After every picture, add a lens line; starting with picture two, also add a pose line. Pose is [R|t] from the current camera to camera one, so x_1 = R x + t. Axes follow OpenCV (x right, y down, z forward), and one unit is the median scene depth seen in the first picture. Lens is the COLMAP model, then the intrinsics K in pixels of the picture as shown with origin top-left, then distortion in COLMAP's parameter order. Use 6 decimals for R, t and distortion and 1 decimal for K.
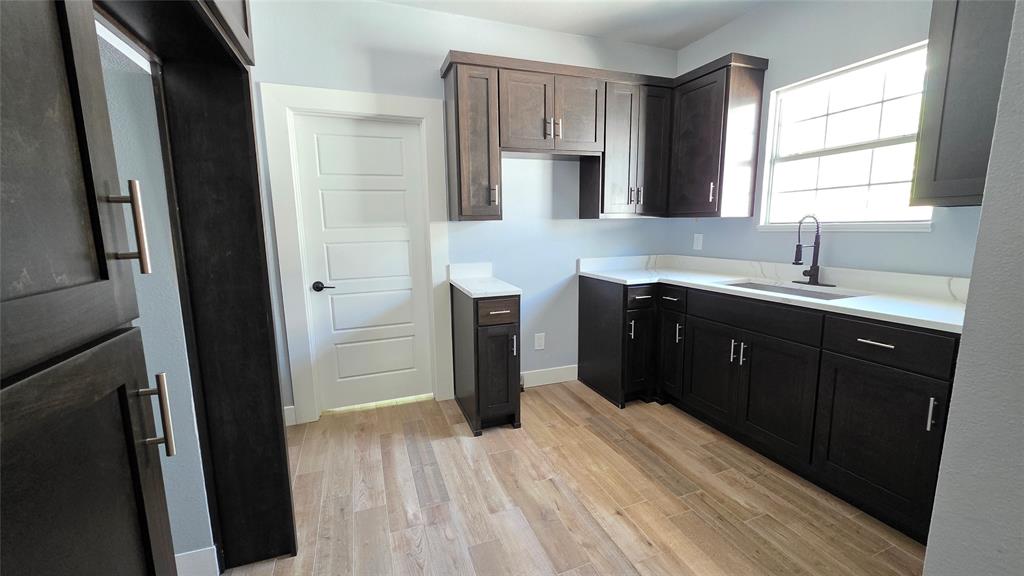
lens RADIAL K [[406.7, 0, 510.9], [0, 406.7, 285.0], [0, 0, 1]] dist [0.001495, 0.000076]
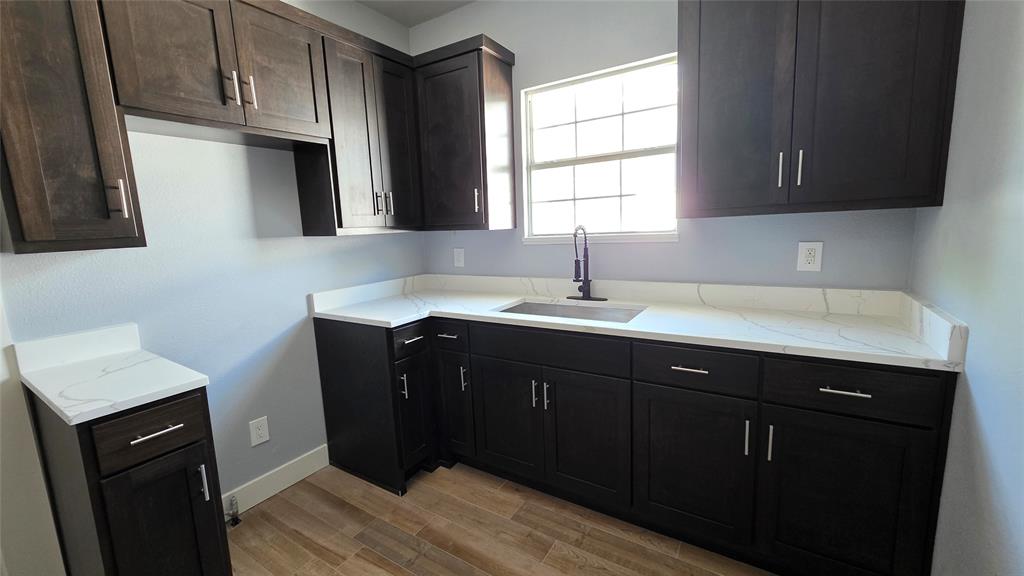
lens RADIAL K [[406.7, 0, 510.9], [0, 406.7, 285.0], [0, 0, 1]] dist [0.001495, 0.000076]
pose [[0.796140, -0.107062, 0.595566, 0.037024], [0.116649, 0.992917, 0.022558, -0.069590], [-0.593763, 0.051513, 0.802989, 0.311049]]
